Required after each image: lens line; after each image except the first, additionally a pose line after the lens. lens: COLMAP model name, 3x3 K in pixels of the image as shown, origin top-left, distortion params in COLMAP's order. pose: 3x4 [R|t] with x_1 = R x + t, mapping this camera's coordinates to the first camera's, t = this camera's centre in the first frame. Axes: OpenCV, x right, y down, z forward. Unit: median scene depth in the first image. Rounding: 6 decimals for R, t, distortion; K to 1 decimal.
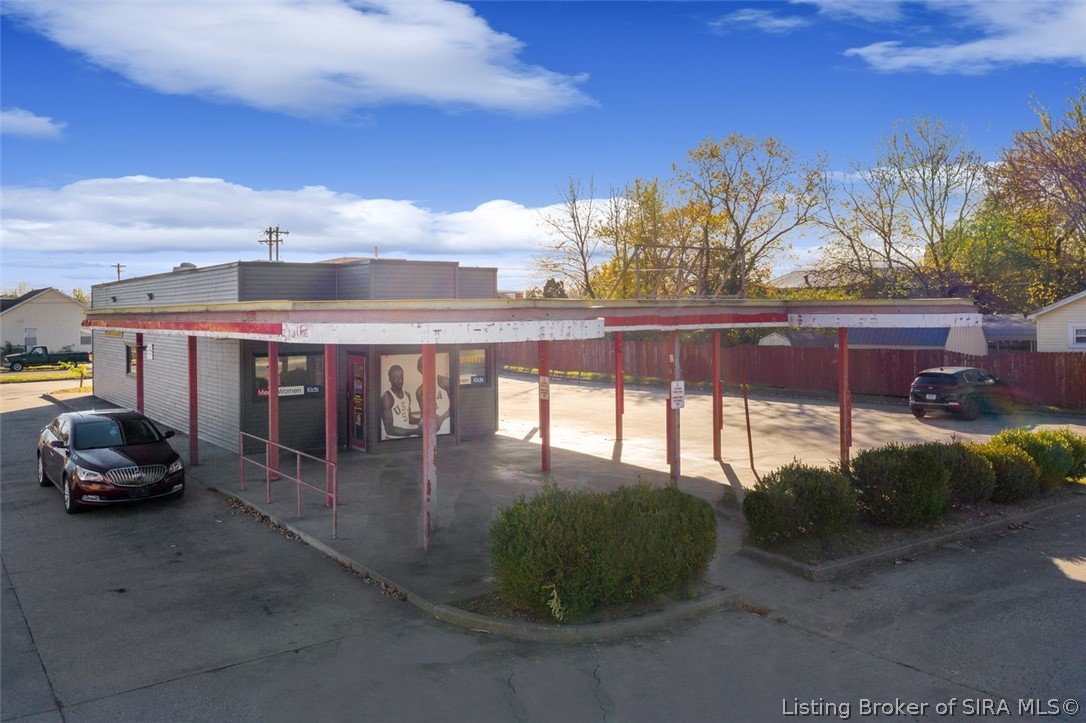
lens RADIAL K [[881.5, 0, 542.3], [0, 881.5, 312.0], [0, 0, 1]] dist [-0.005155, -0.003245]
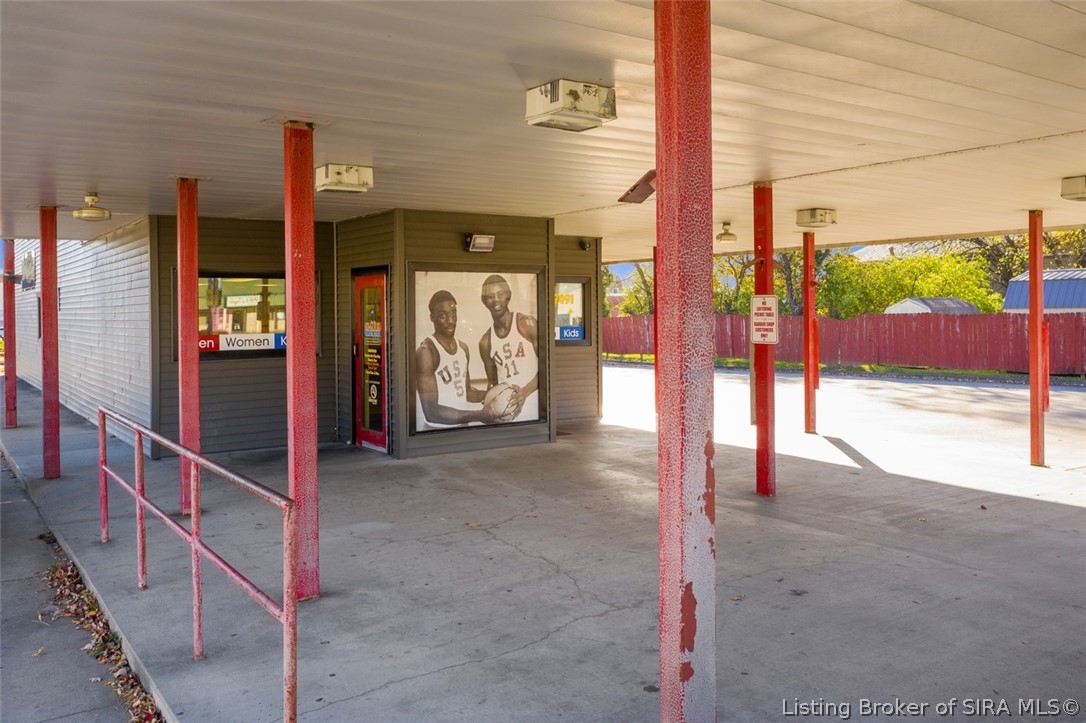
lens RADIAL K [[881.5, 0, 542.3], [0, 881.5, 312.0], [0, 0, 1]] dist [-0.005155, -0.003245]
pose [[0.999891, -0.000952, -0.014758, -0.096748], [0.000965, 0.999999, 0.000808, 0.071746], [0.014757, -0.000822, 0.999891, 0.460523]]
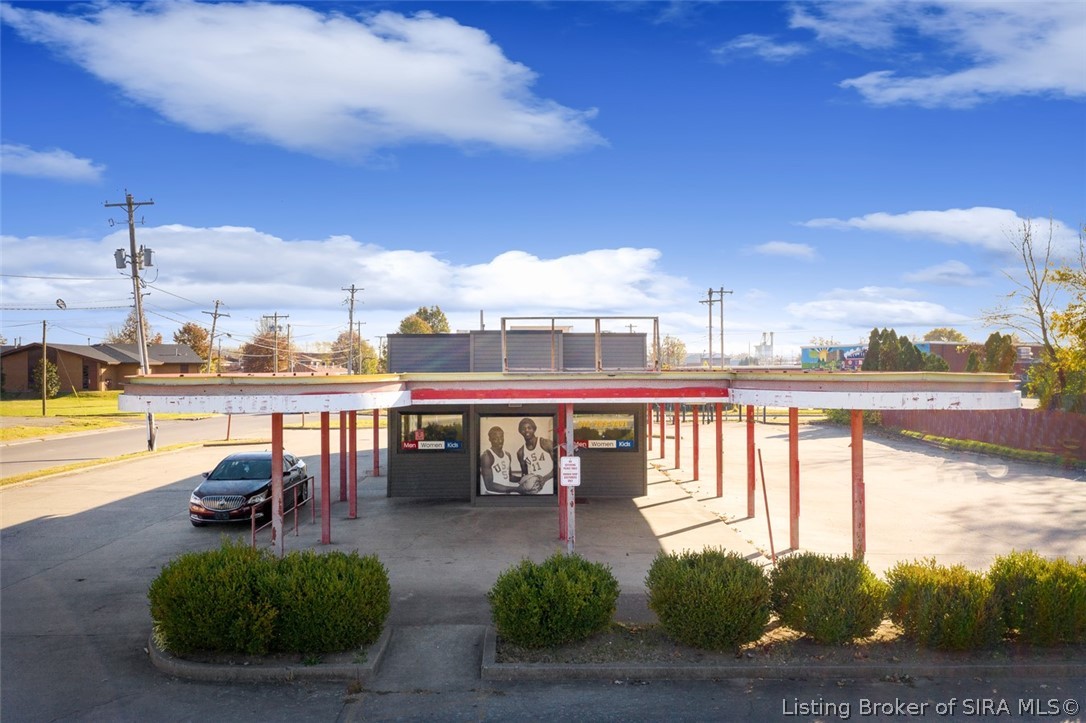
lens RADIAL K [[871.2, 0, 543.0], [0, 871.2, 361.5], [0, 0, 1]] dist [-0.002794, -0.003223]
pose [[0.820415, 0.000345, -0.571769, 0.490581], [-0.003171, 0.999987, -0.003947, -0.015836], [0.571760, 0.005052, 0.820405, 0.149181]]
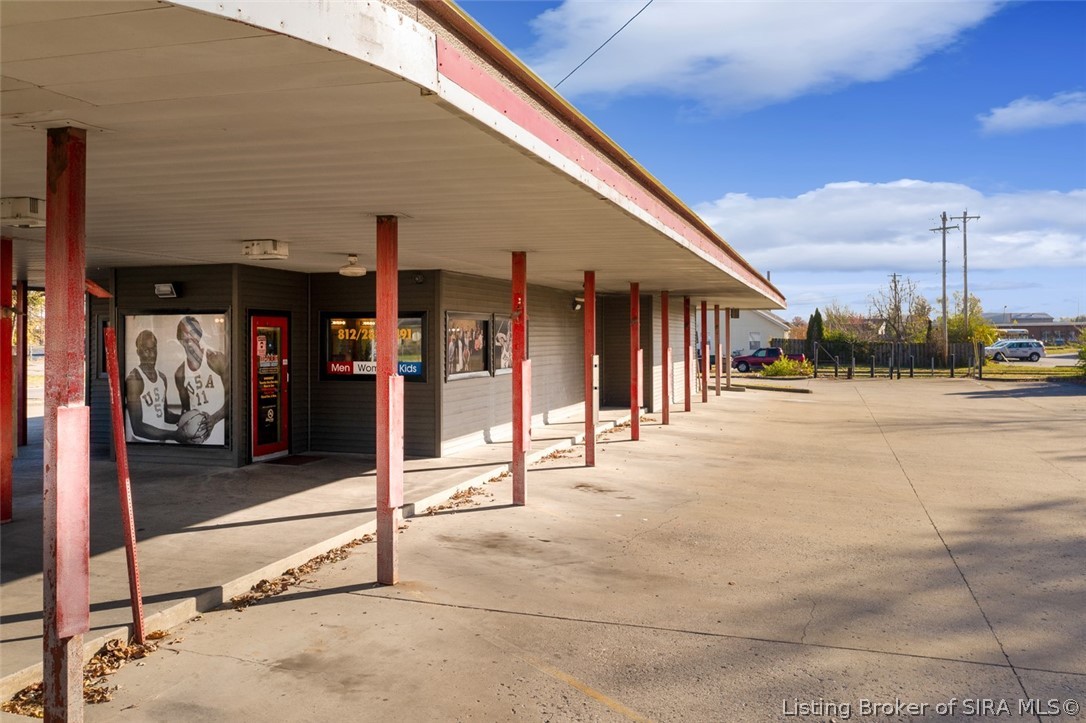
lens RADIAL K [[881.5, 0, 542.3], [0, 881.5, 312.0], [0, 0, 1]] dist [-0.005155, -0.003245]
pose [[0.593330, -0.016396, -0.804792, 0.538409], [0.000803, 0.999804, -0.019777, 0.058688], [0.804959, 0.011088, 0.593227, 0.837193]]
